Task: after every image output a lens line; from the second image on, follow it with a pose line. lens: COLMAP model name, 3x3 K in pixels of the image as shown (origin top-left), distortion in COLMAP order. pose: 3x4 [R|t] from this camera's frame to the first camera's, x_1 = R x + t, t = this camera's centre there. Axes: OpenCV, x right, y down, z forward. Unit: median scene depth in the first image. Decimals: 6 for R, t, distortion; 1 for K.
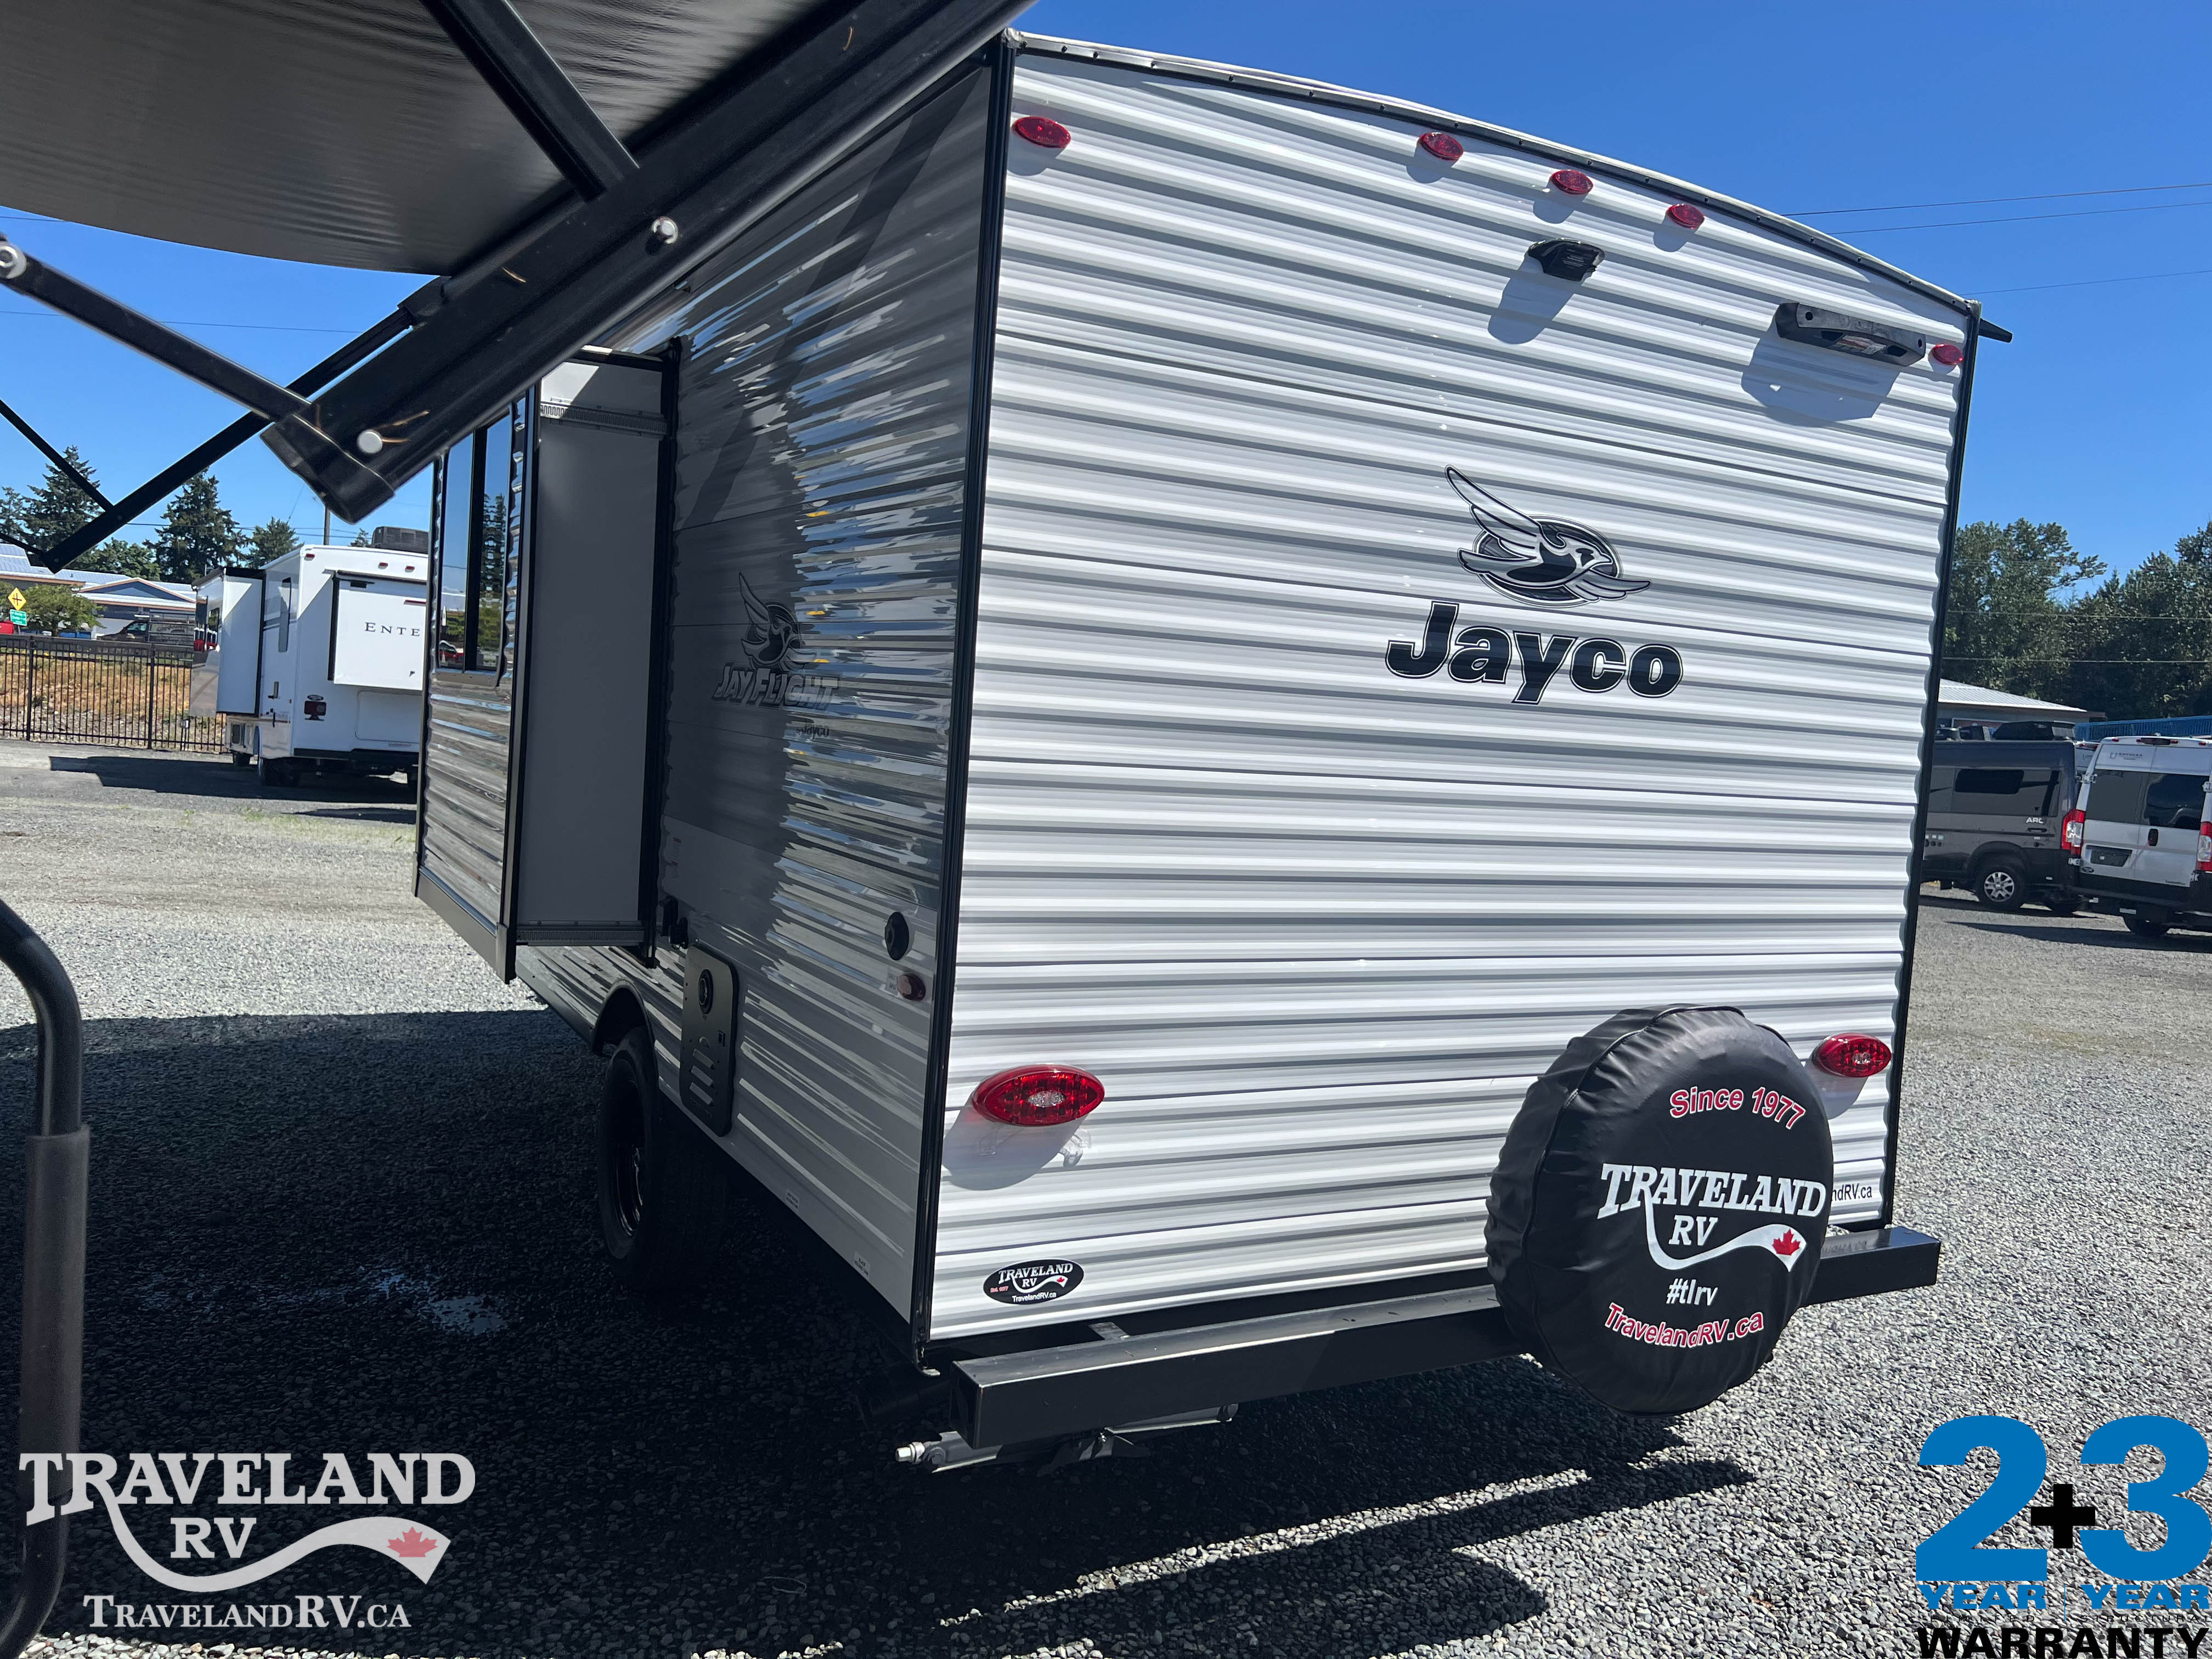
lens RADIAL K [[1675.8, 0, 1103.5], [0, 1675.8, 810.3], [0, 0, 1]] dist [0.055404, -0.067018]
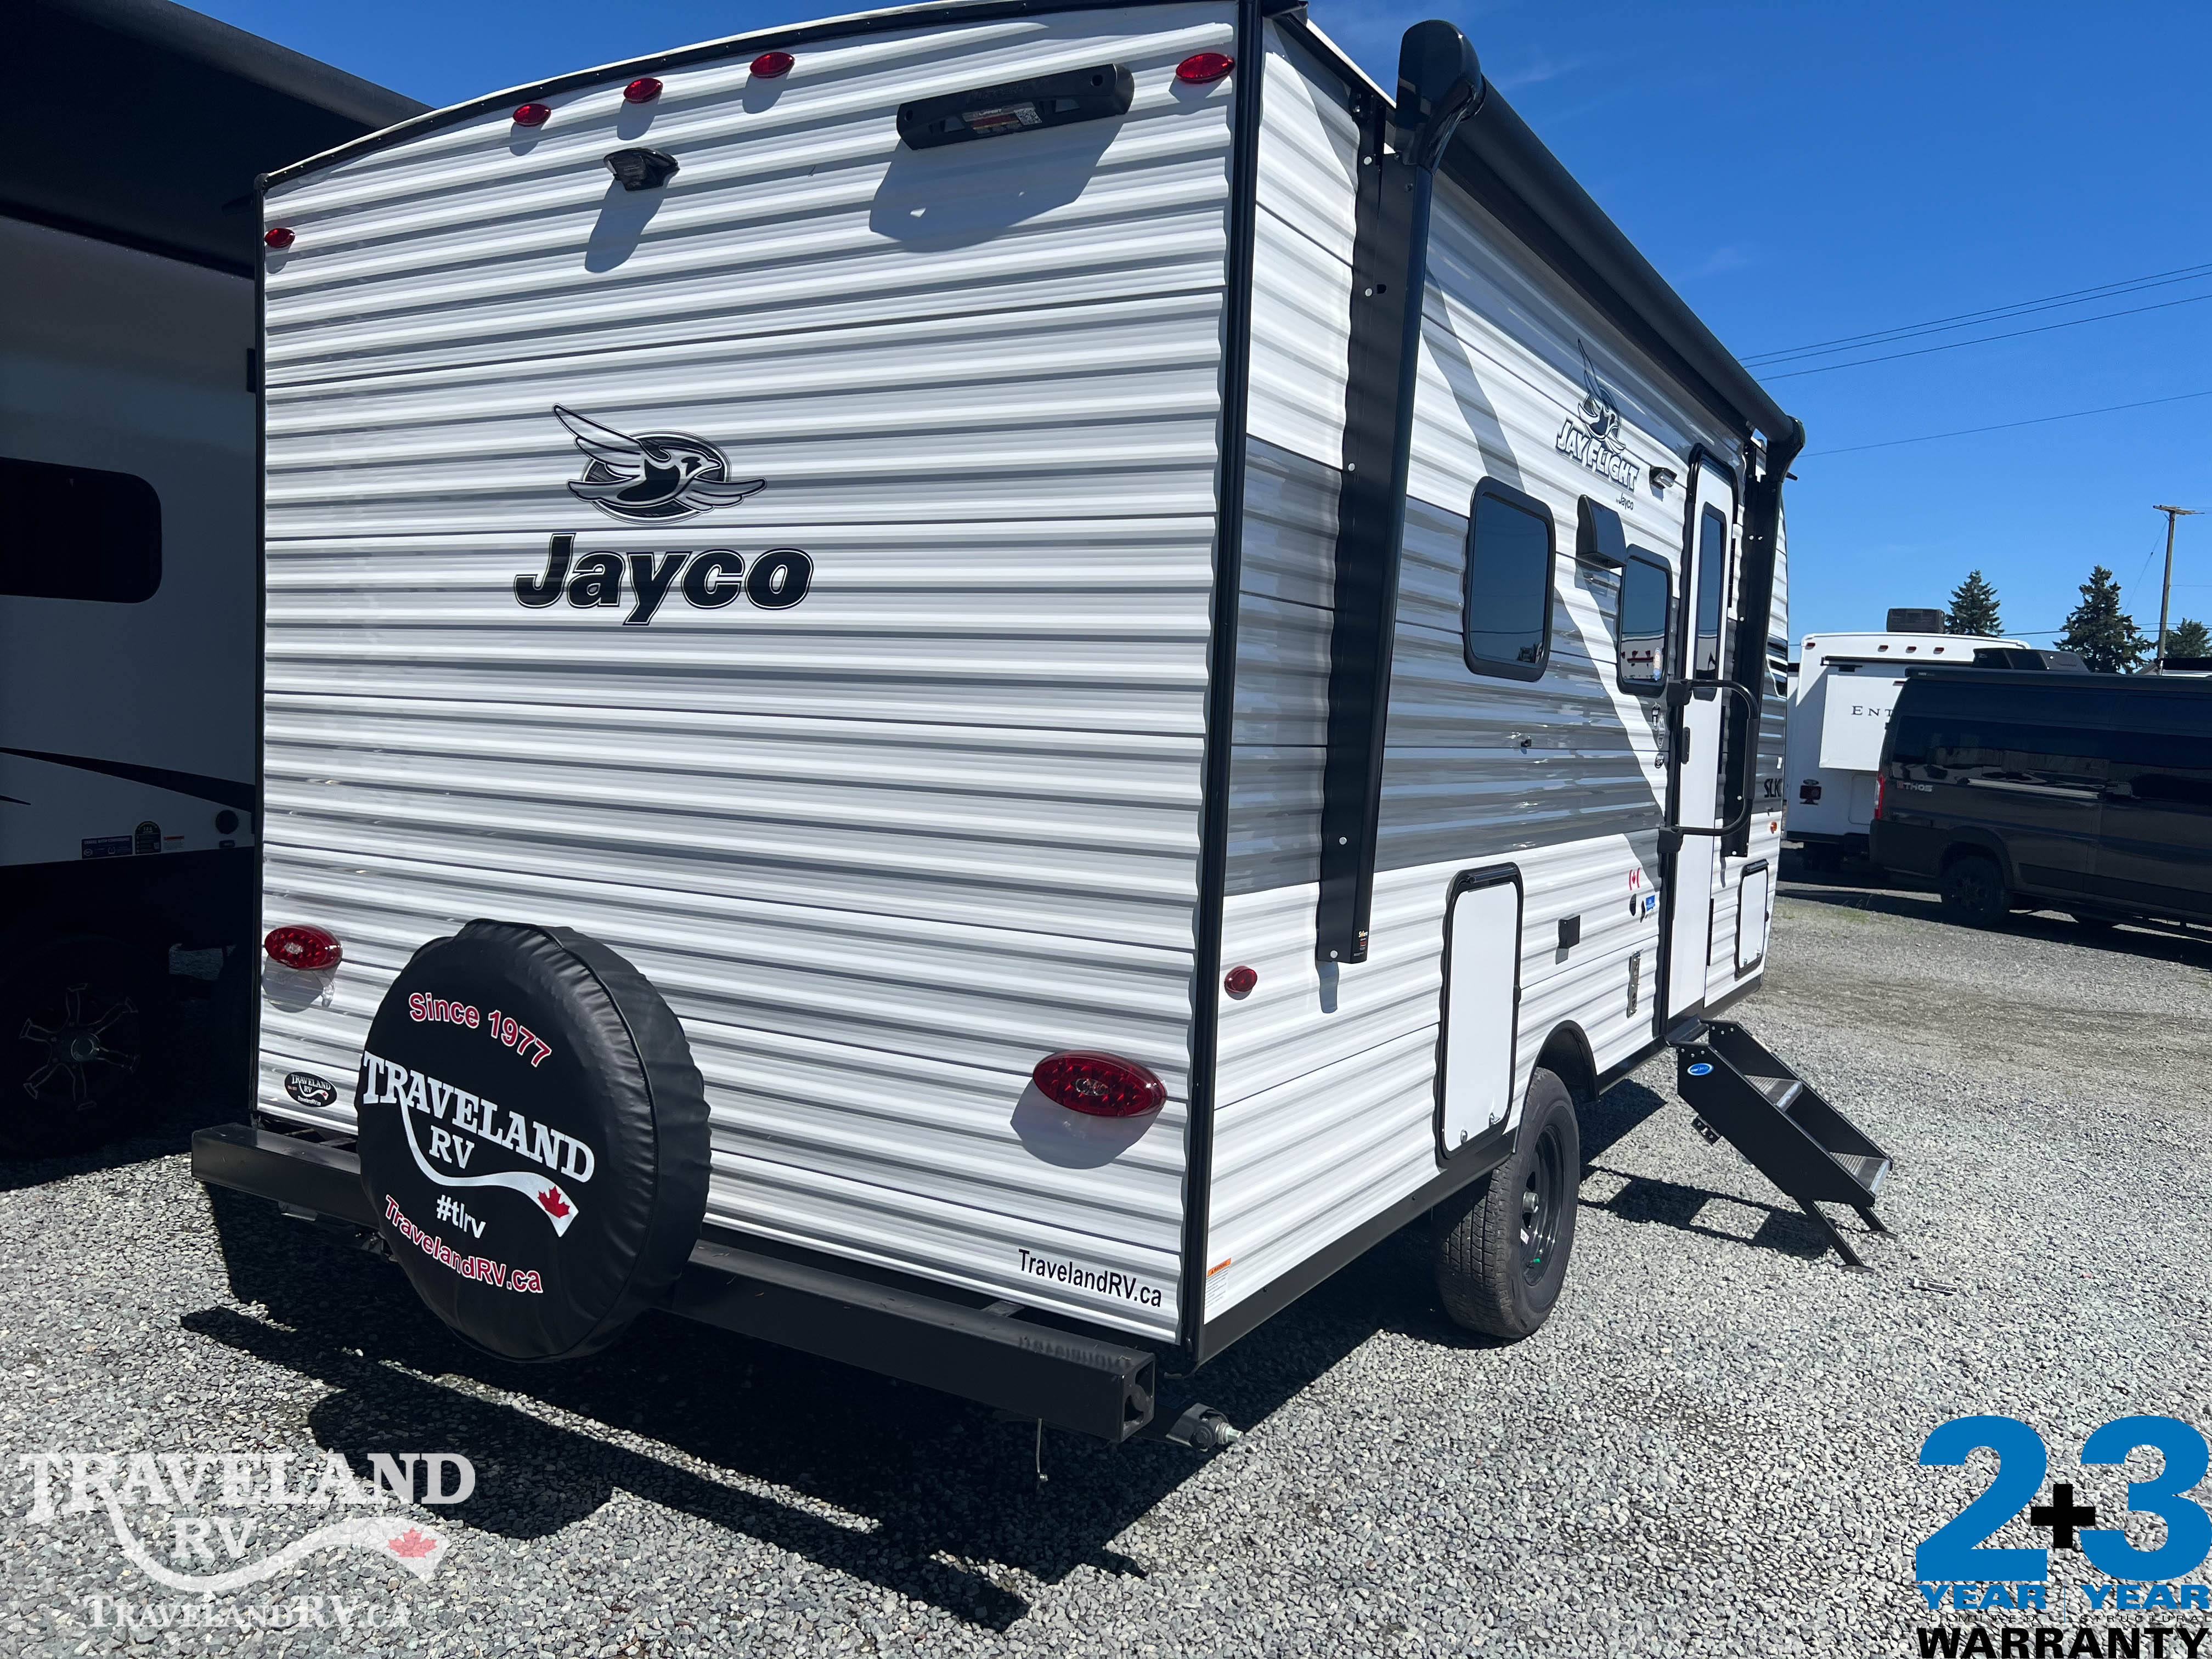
lens RADIAL K [[1671.6, 0, 1110.2], [0, 1671.6, 824.3], [0, 0, 1]] dist [0.052092, -0.061713]
pose [[0.503125, 0.008385, -0.864173, 1.254345], [-0.059708, 0.997901, -0.025080, 0.061407], [0.862149, 0.064217, 0.502569, 0.763734]]
